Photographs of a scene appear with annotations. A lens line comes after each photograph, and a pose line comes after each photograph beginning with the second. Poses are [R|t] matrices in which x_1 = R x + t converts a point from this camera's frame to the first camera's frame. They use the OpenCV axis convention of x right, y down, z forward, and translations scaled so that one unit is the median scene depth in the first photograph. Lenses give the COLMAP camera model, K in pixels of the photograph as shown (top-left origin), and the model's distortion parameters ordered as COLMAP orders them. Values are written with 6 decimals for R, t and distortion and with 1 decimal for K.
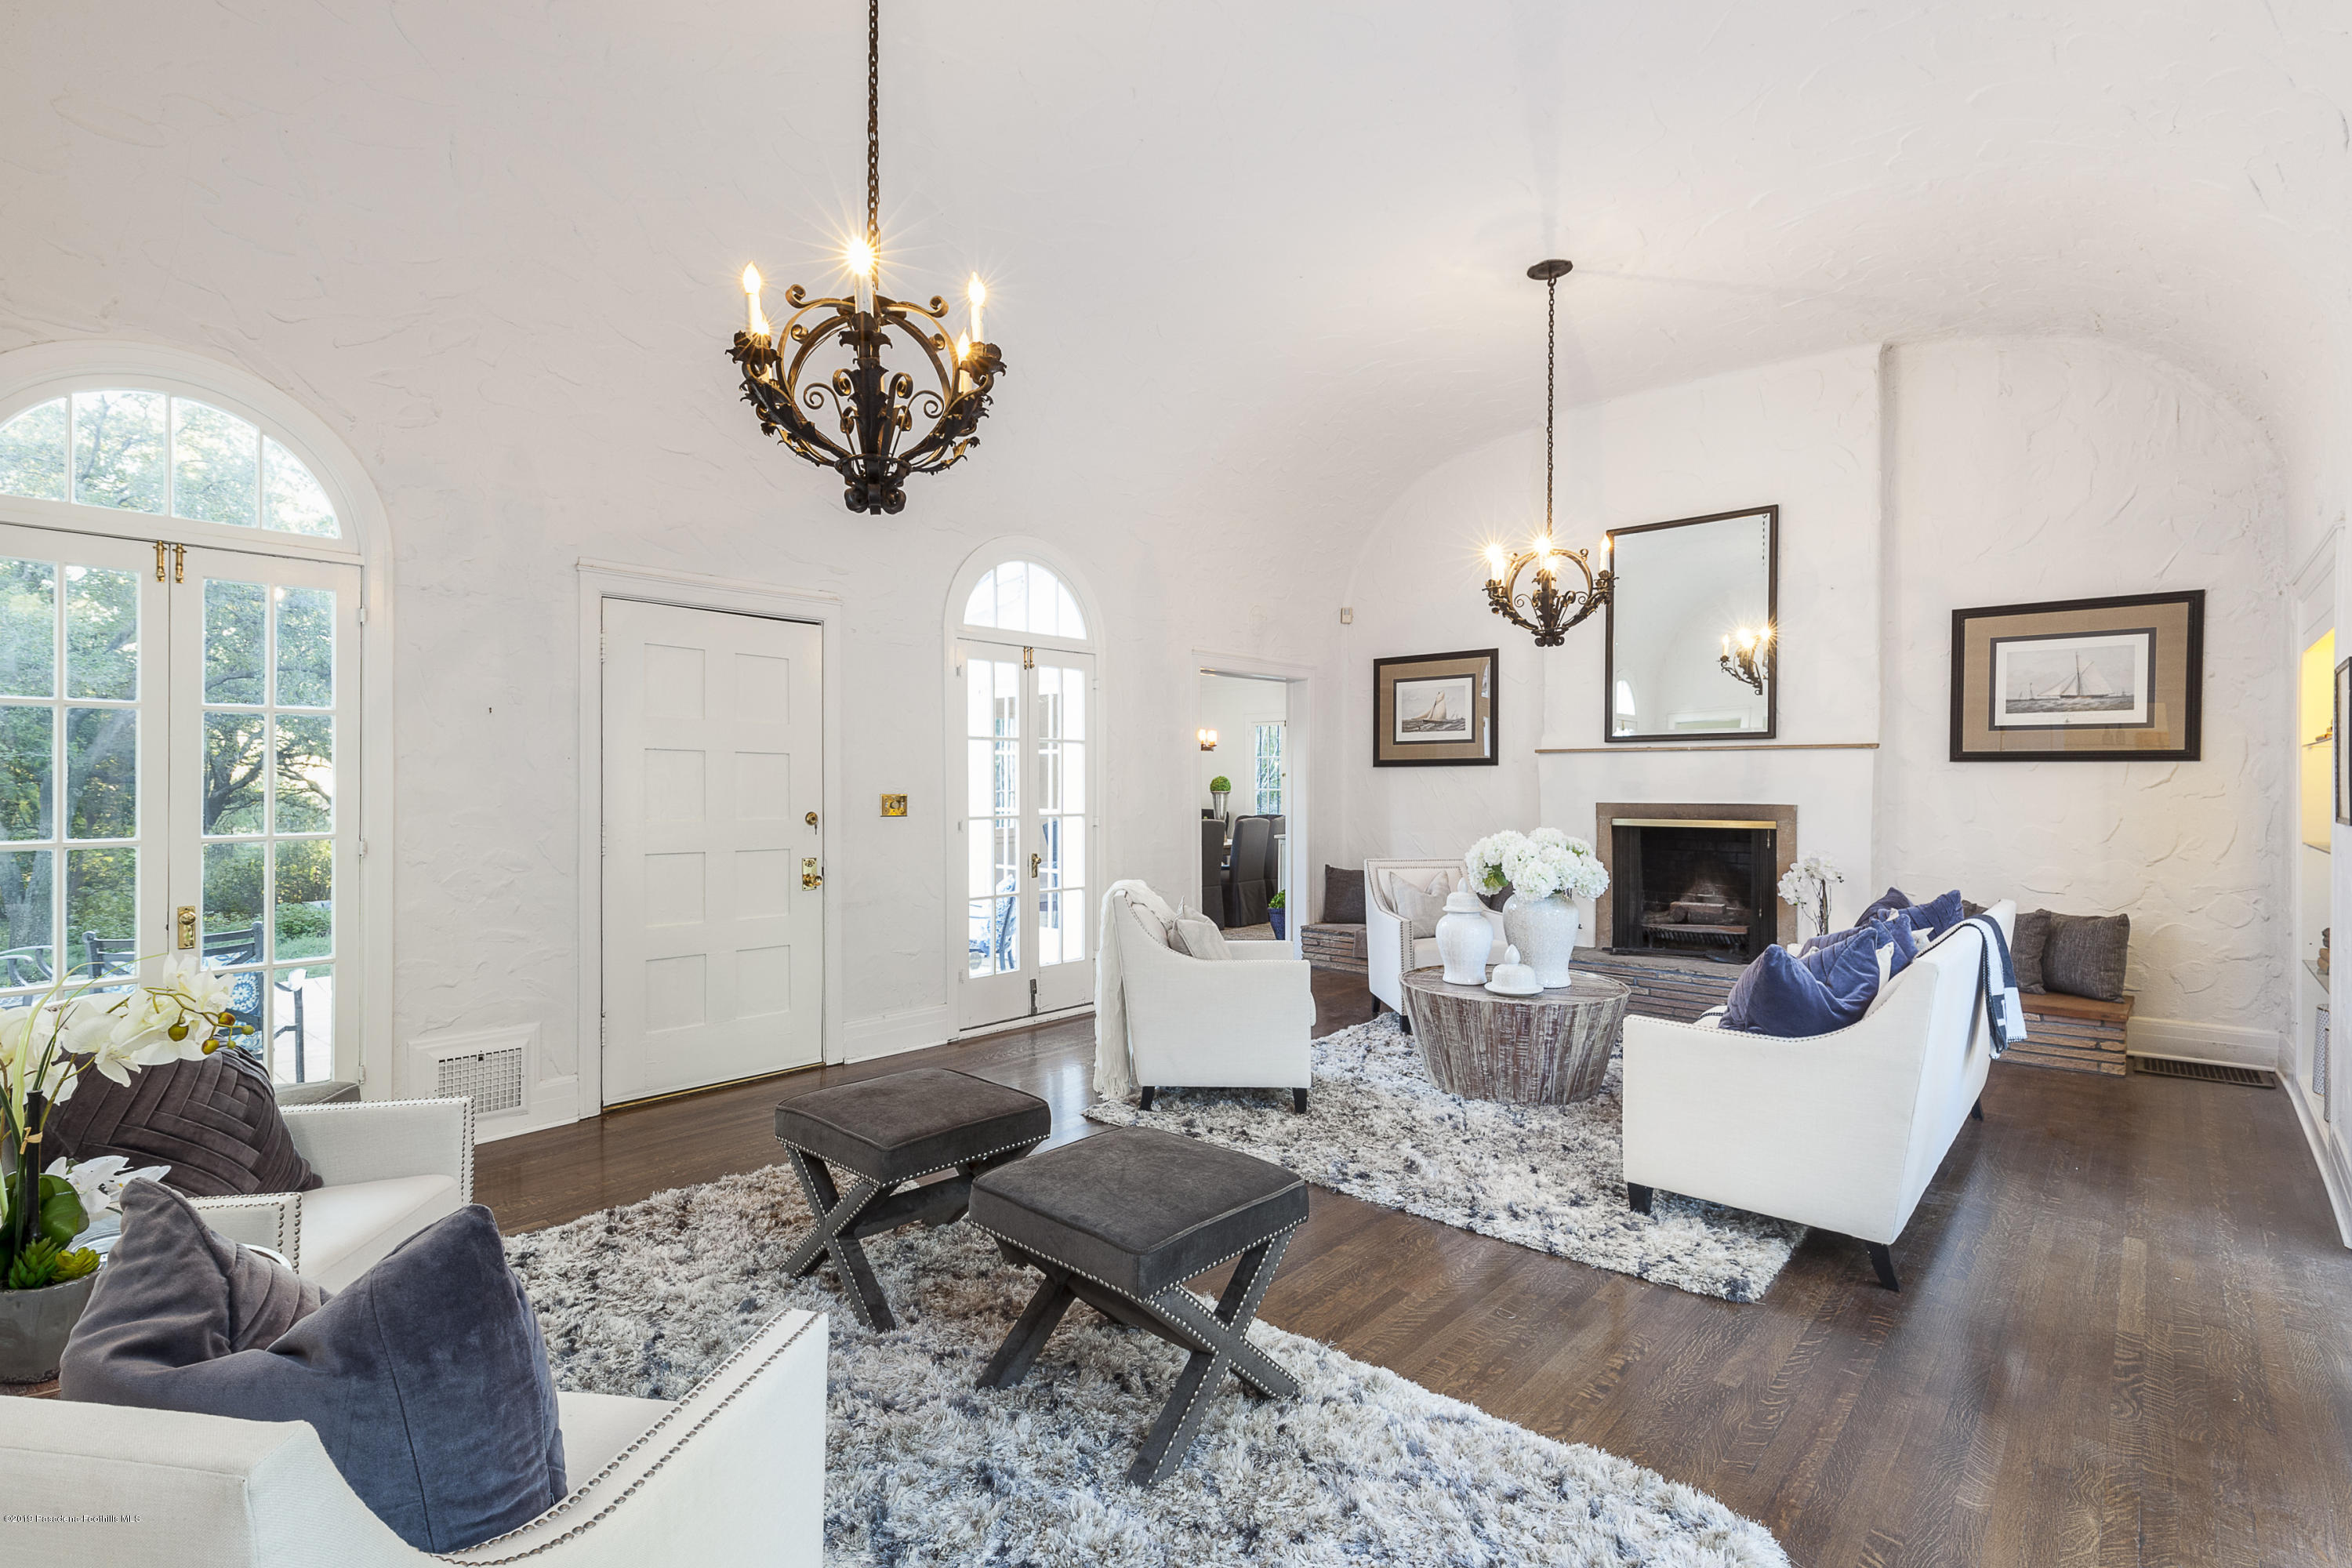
lens RADIAL K [[1078.7, 0, 1160.7], [0, 1078.7, 782.1], [0, 0, 1]] dist [0.004722, 0.001187]
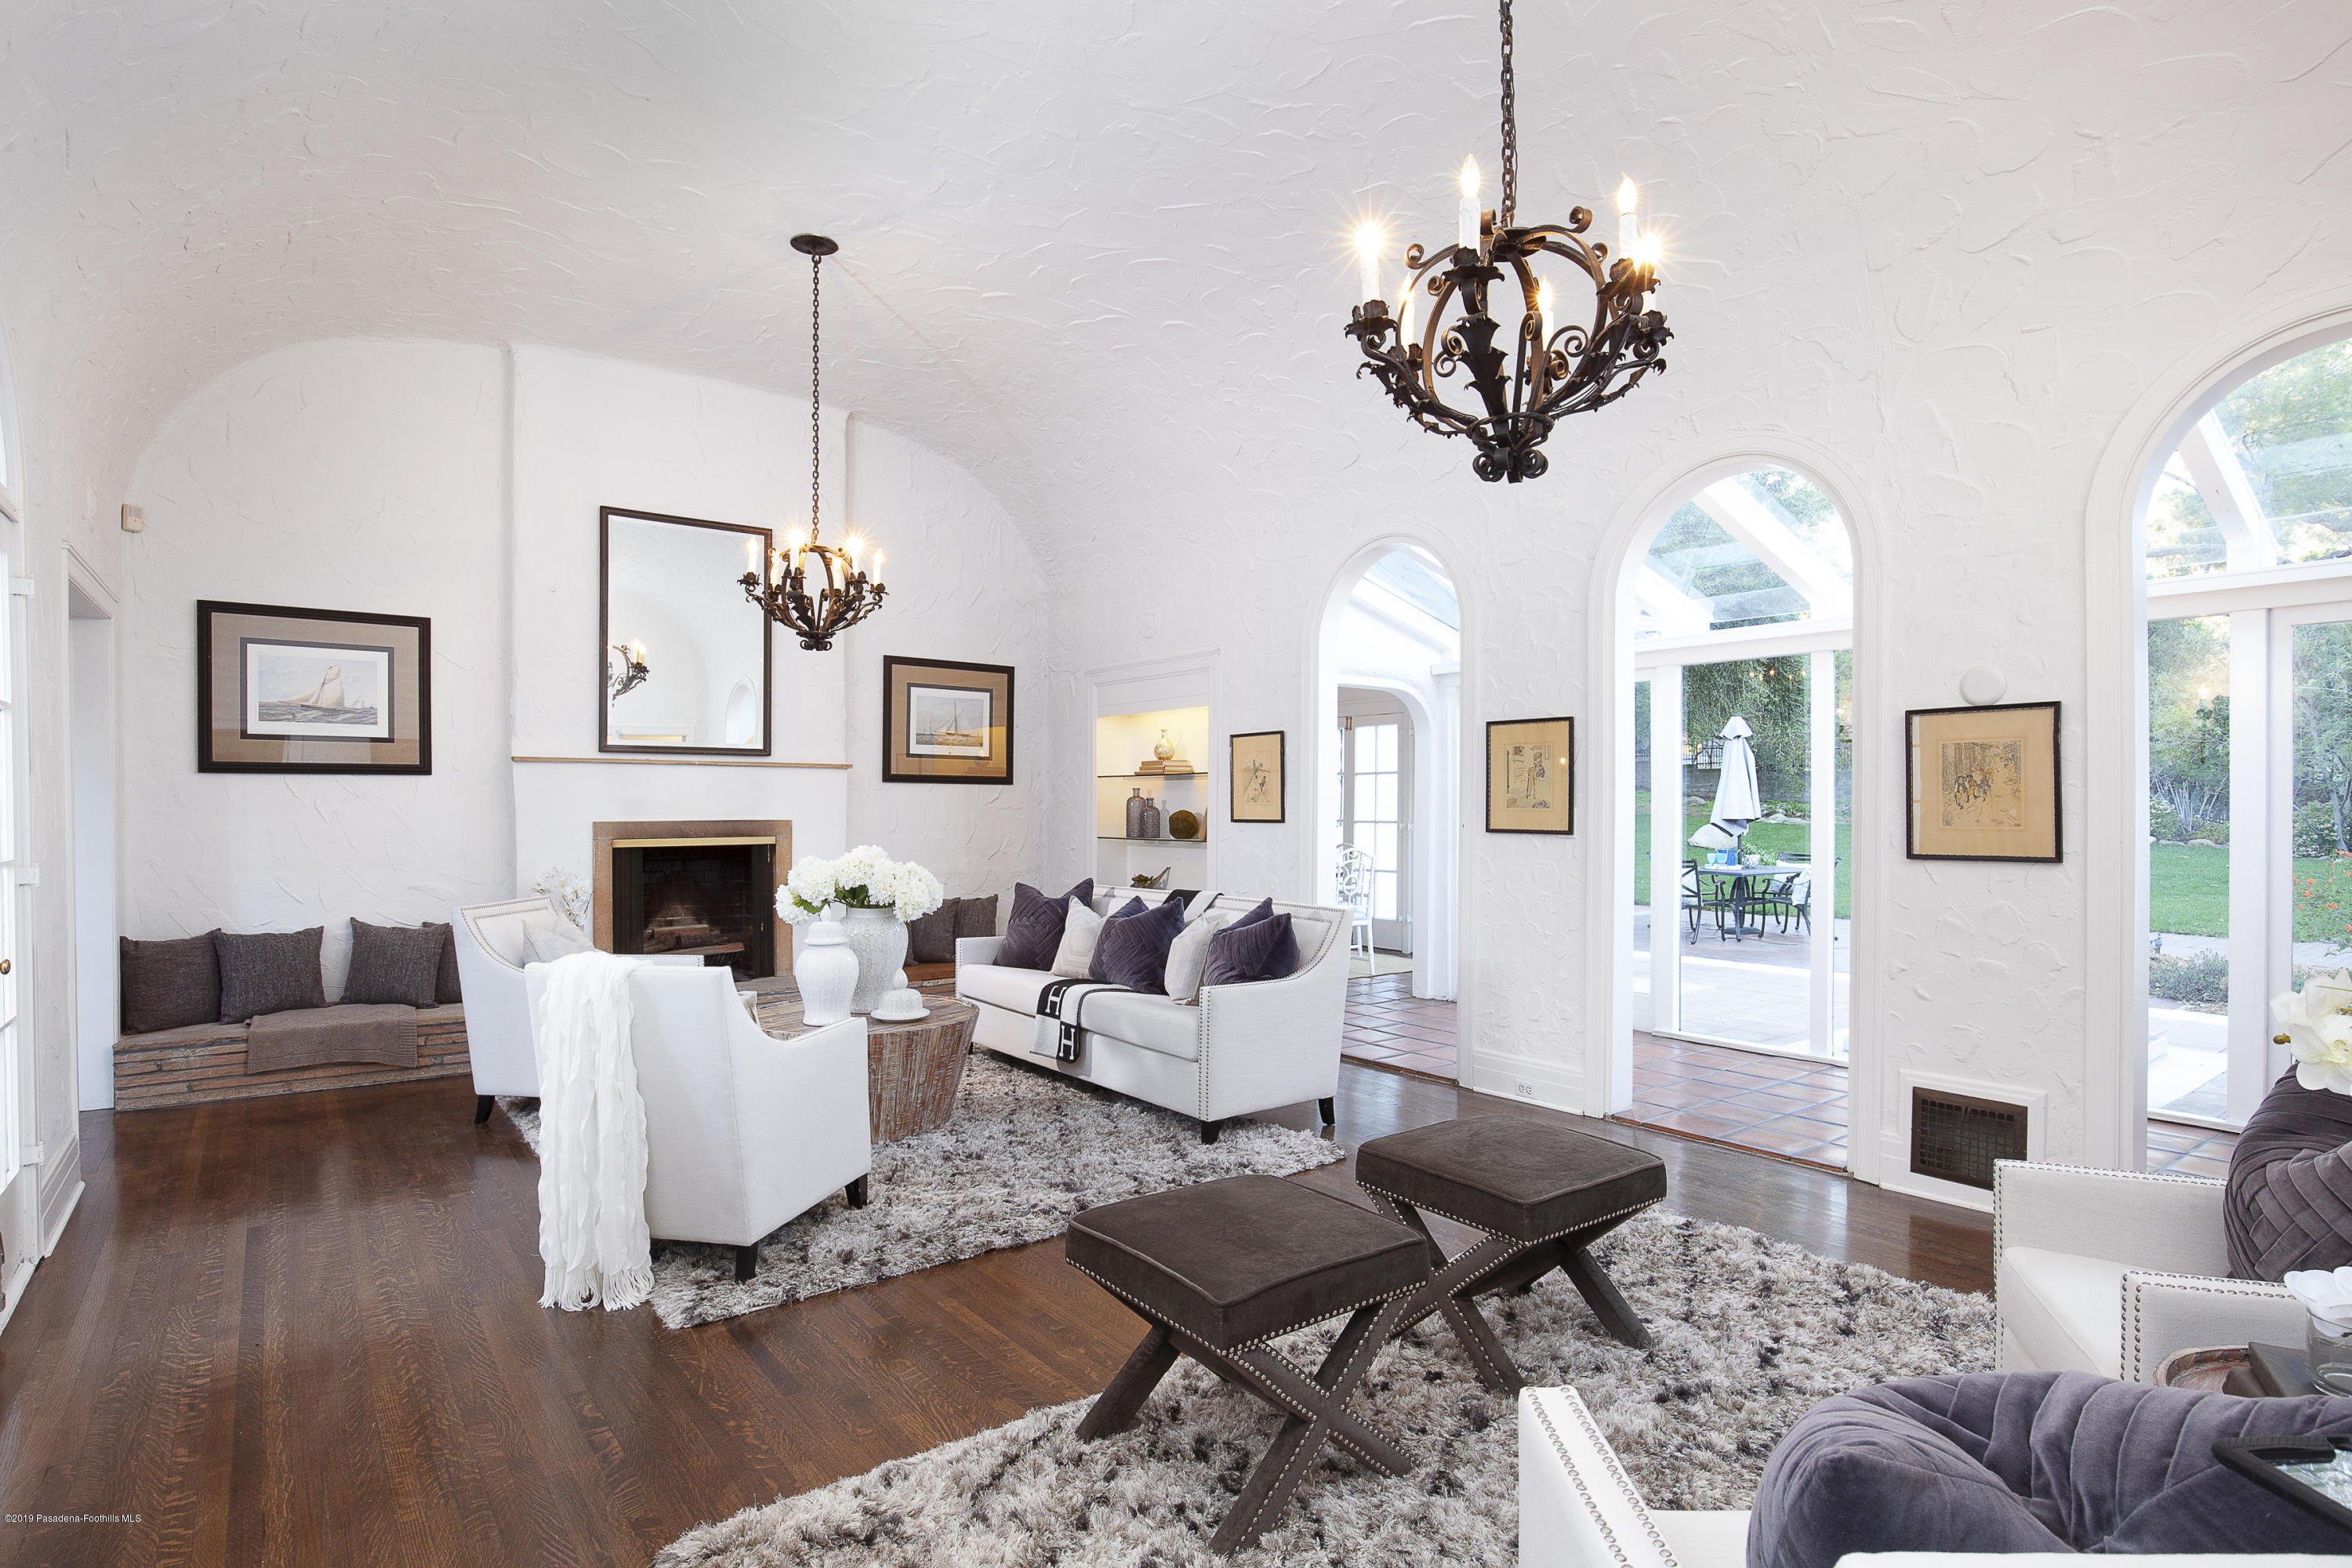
lens RADIAL K [[1199.8, 0, 1183.2], [0, 1199.8, 798.1], [0, 0, 1]] dist [-0.021091, -0.001110]
pose [[0.183422, 0.003717, 0.983027, -0.554716], [-0.001731, 0.999993, -0.003458, 0.003374], [-0.983033, -0.001067, 0.183427, 0.470104]]
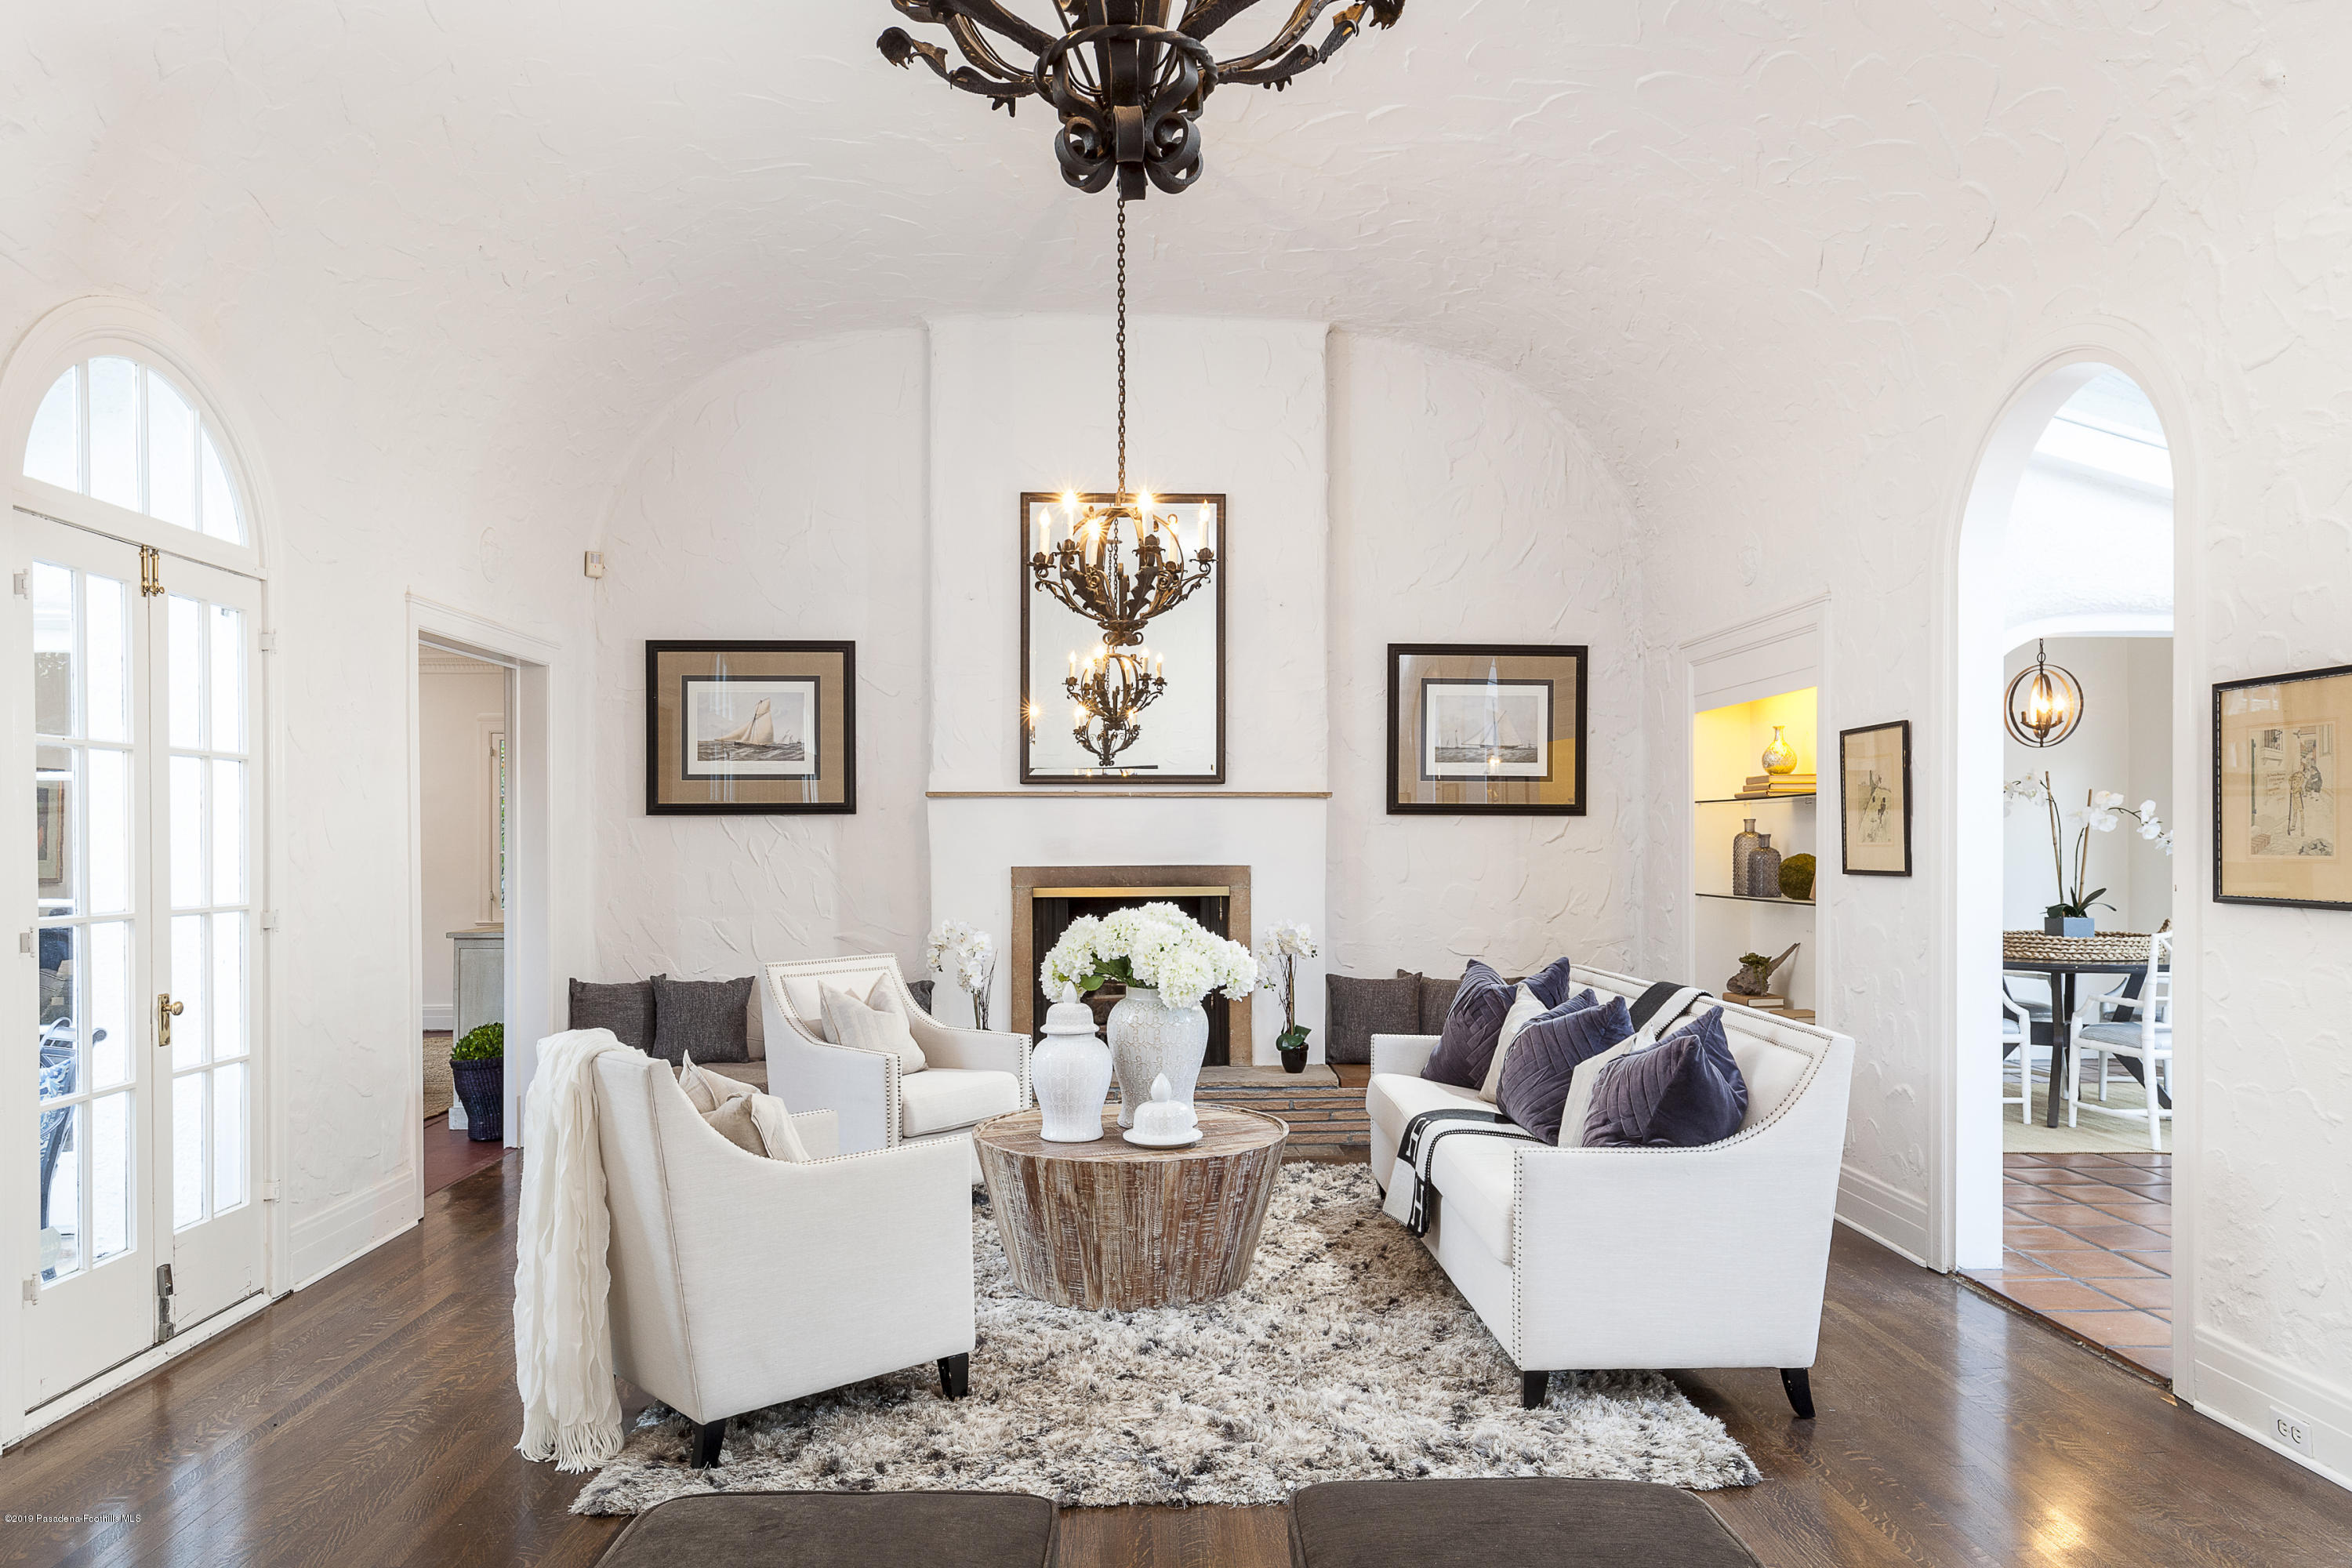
lens RADIAL K [[1518.1, 0, 1166.9], [0, 1518.1, 837.8], [0, 0, 1]] dist [0.008022, -0.001768]
pose [[0.720005, -0.001731, 0.693967, -0.288309], [0.002515, 0.999997, -0.000114, -0.000005], [-0.693965, 0.001828, 0.720007, 0.249144]]
